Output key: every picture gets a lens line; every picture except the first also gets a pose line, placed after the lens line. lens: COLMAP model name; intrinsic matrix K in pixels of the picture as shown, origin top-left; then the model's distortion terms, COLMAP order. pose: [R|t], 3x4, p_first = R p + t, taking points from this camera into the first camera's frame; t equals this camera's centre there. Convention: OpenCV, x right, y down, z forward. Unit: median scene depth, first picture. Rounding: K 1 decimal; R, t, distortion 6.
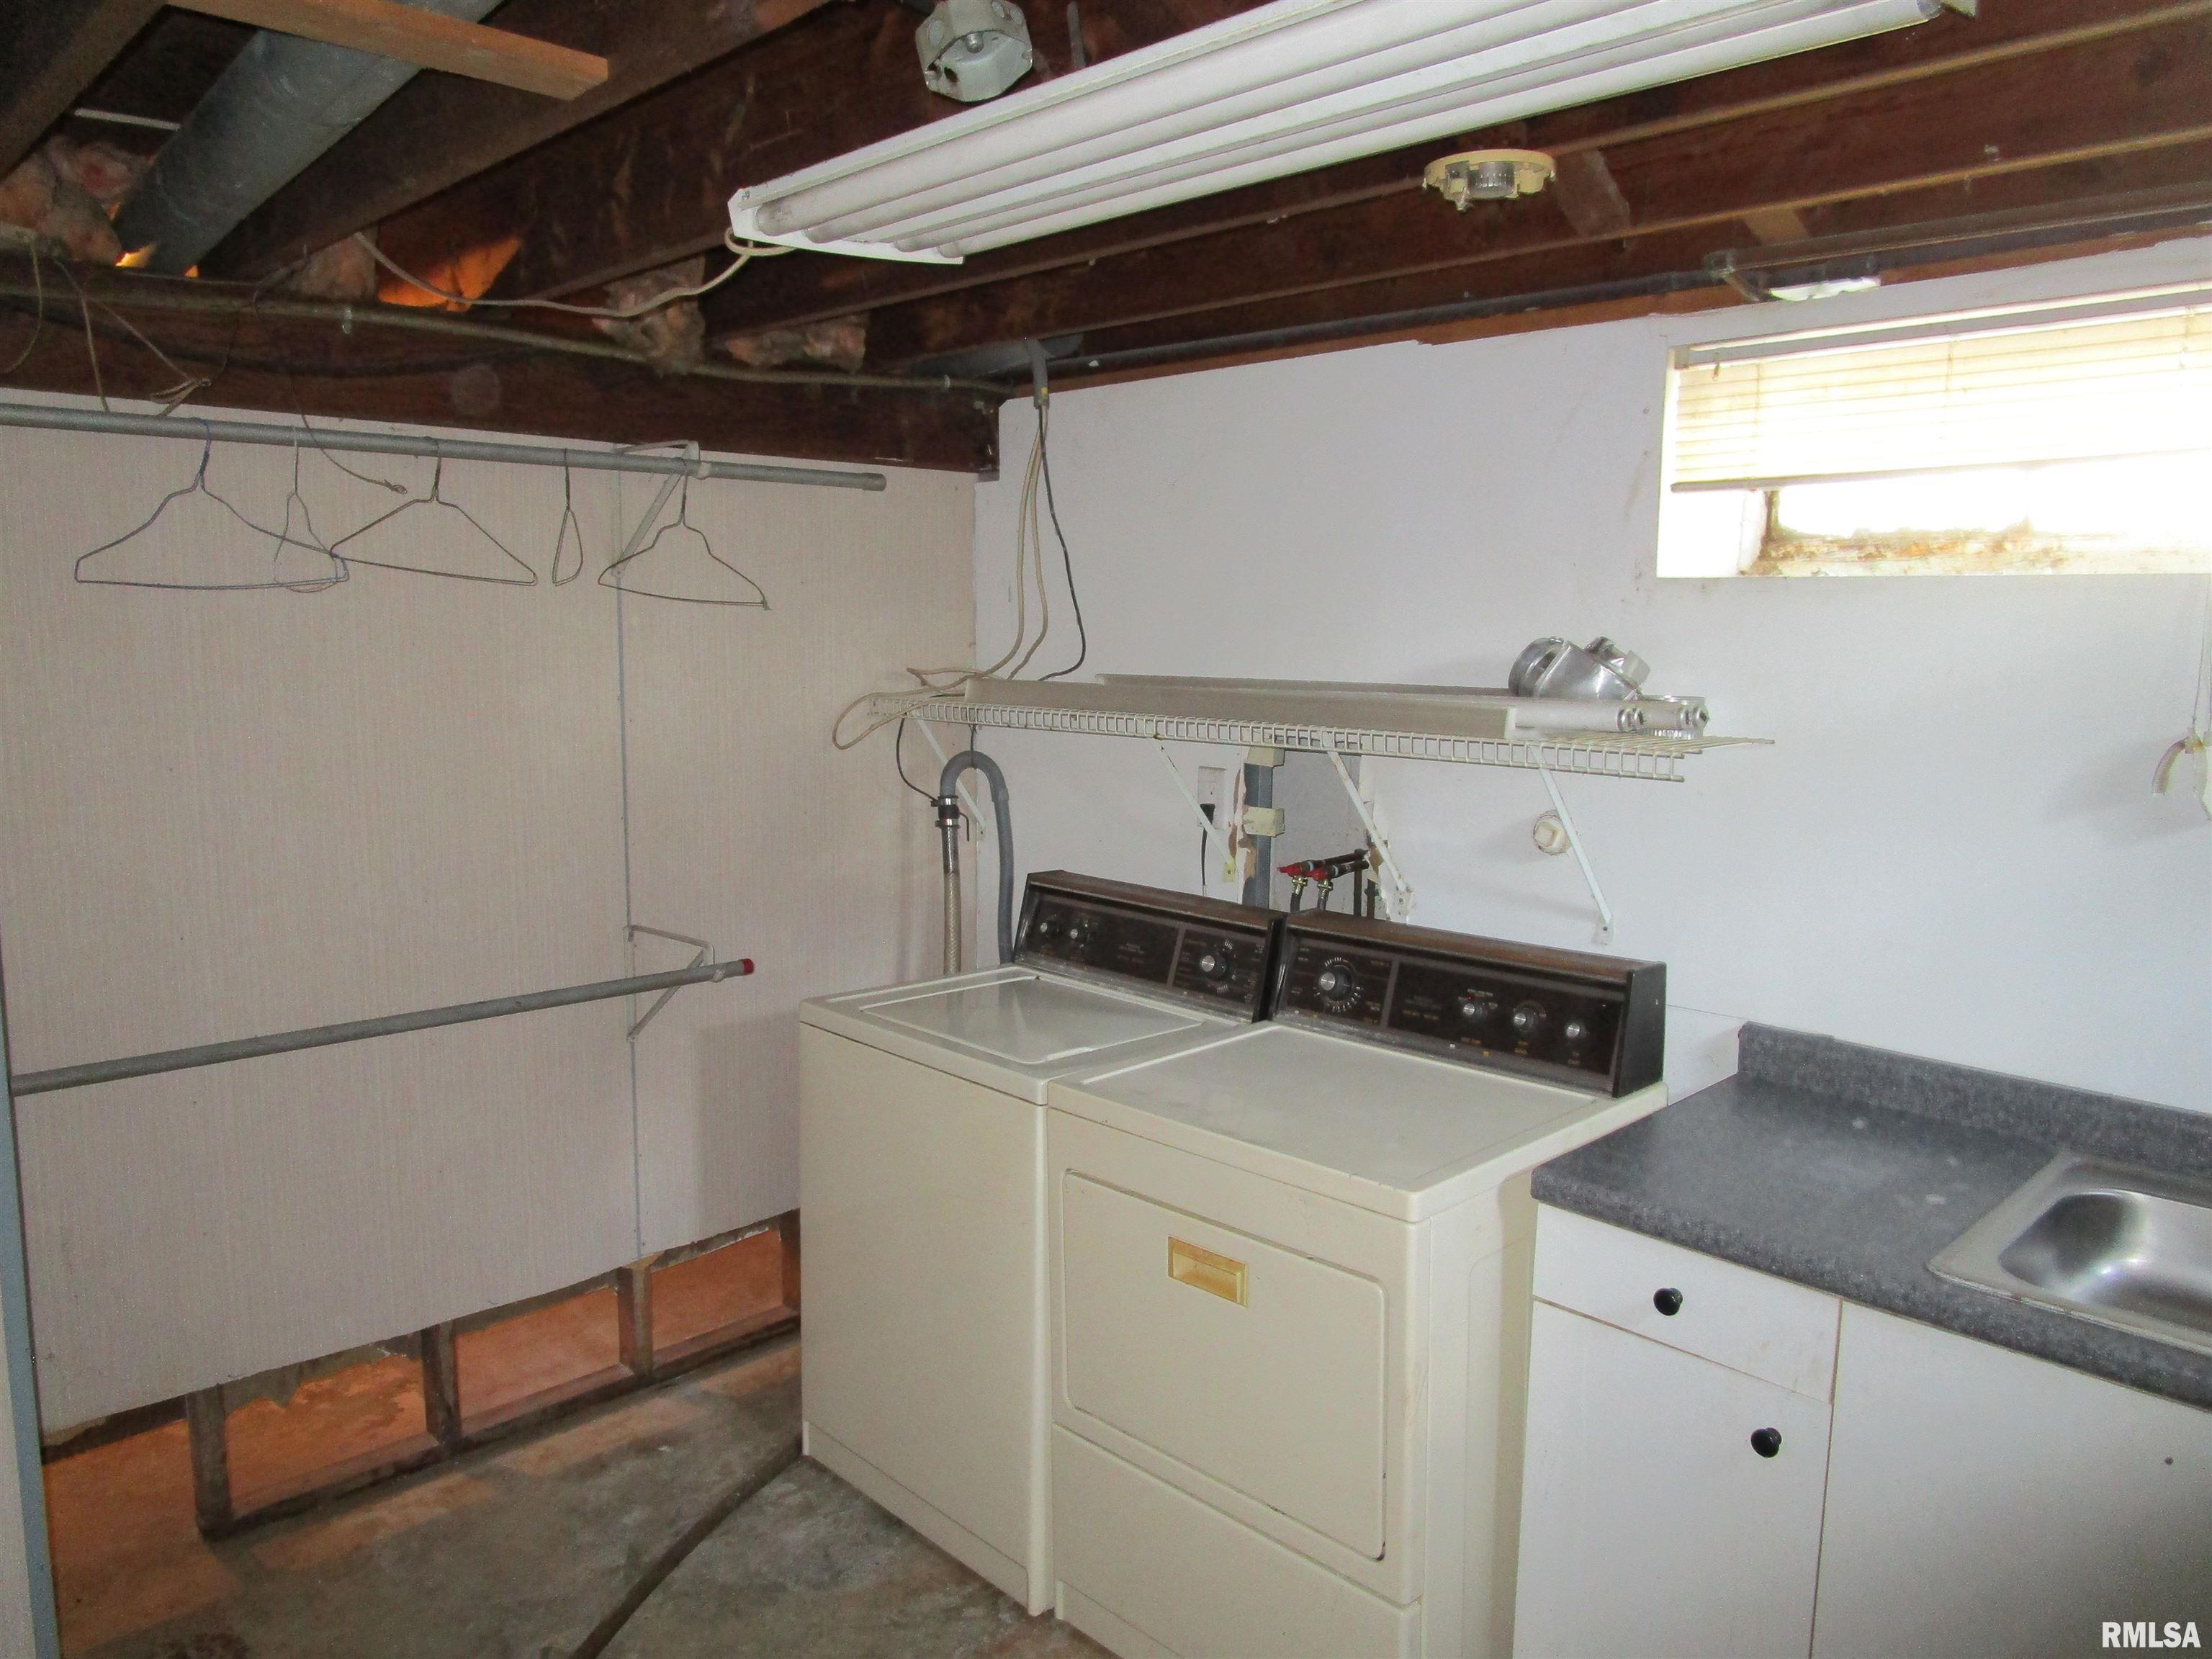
lens RADIAL K [[1575.5, 0, 1106.0], [0, 1575.5, 829.5], [0, 0, 1]] dist [-0.024371, -0.001867]
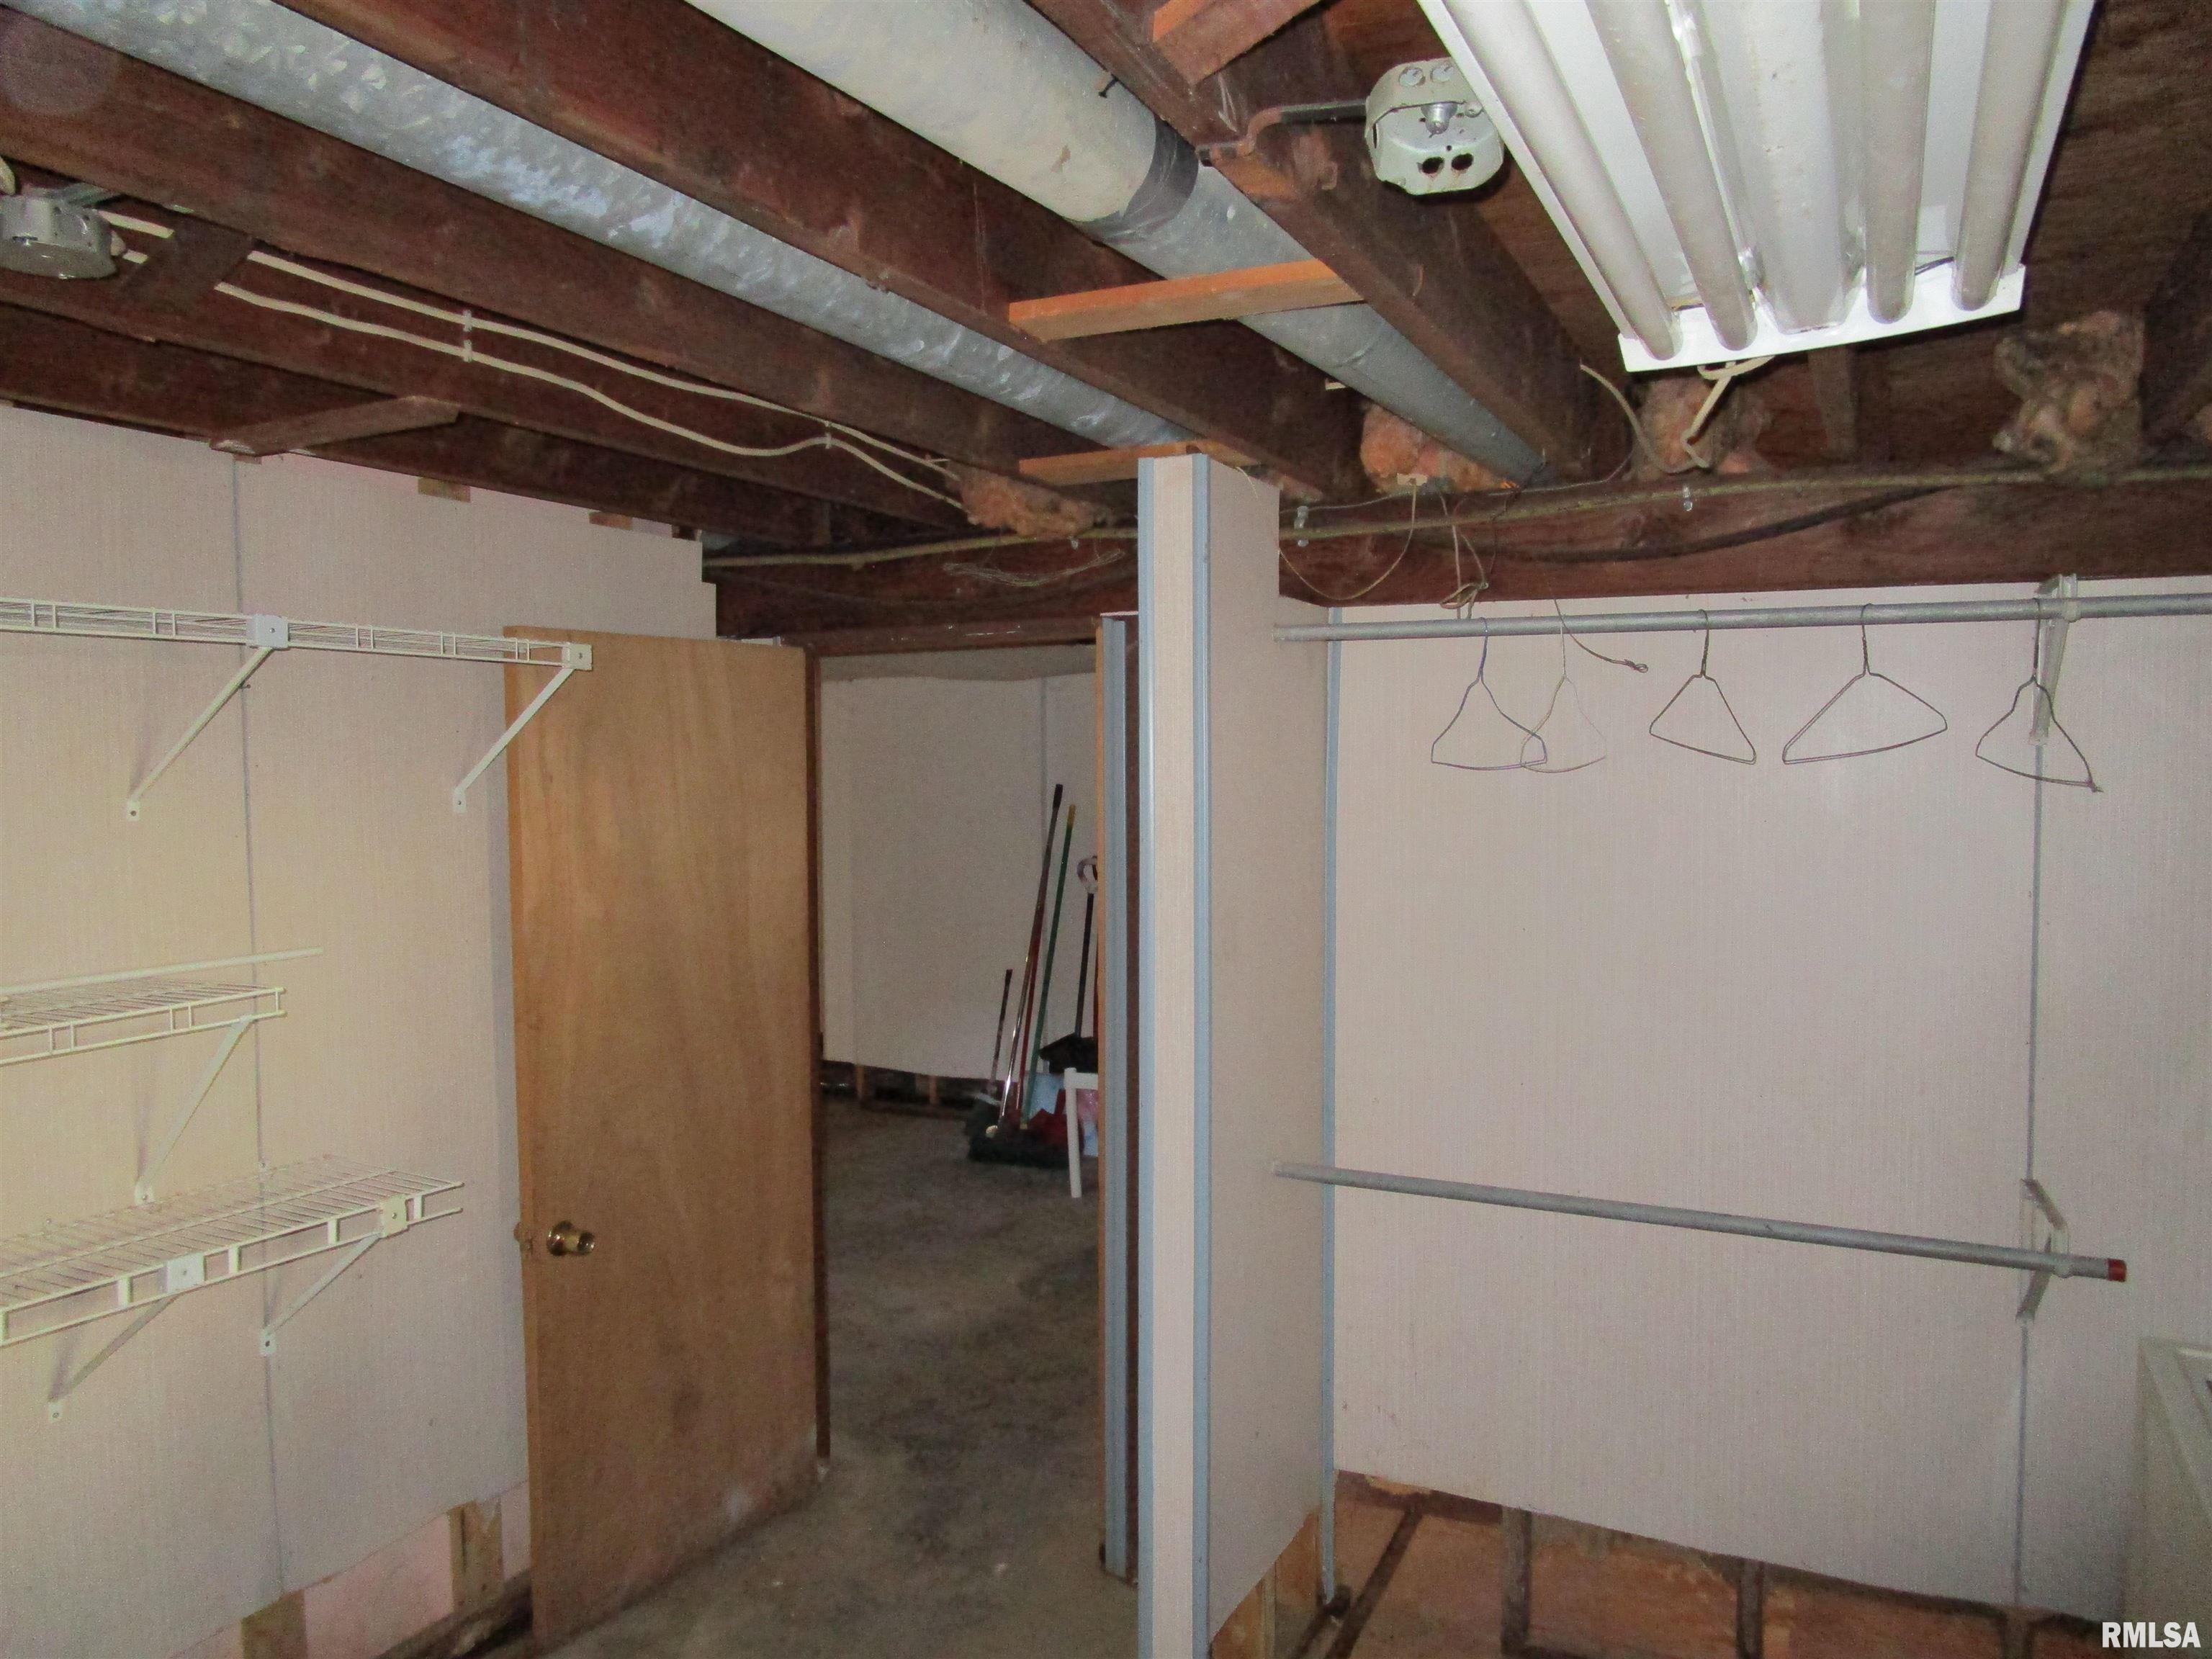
lens RADIAL K [[1575.5, 0, 1106.0], [0, 1575.5, 829.5], [0, 0, 1]] dist [-0.024371, -0.001867]
pose [[0.337152, 0.033624, -0.940850, 0.332366], [-0.121829, 0.992517, -0.008186, -0.061872], [0.933534, 0.117383, 0.338725, 0.334139]]
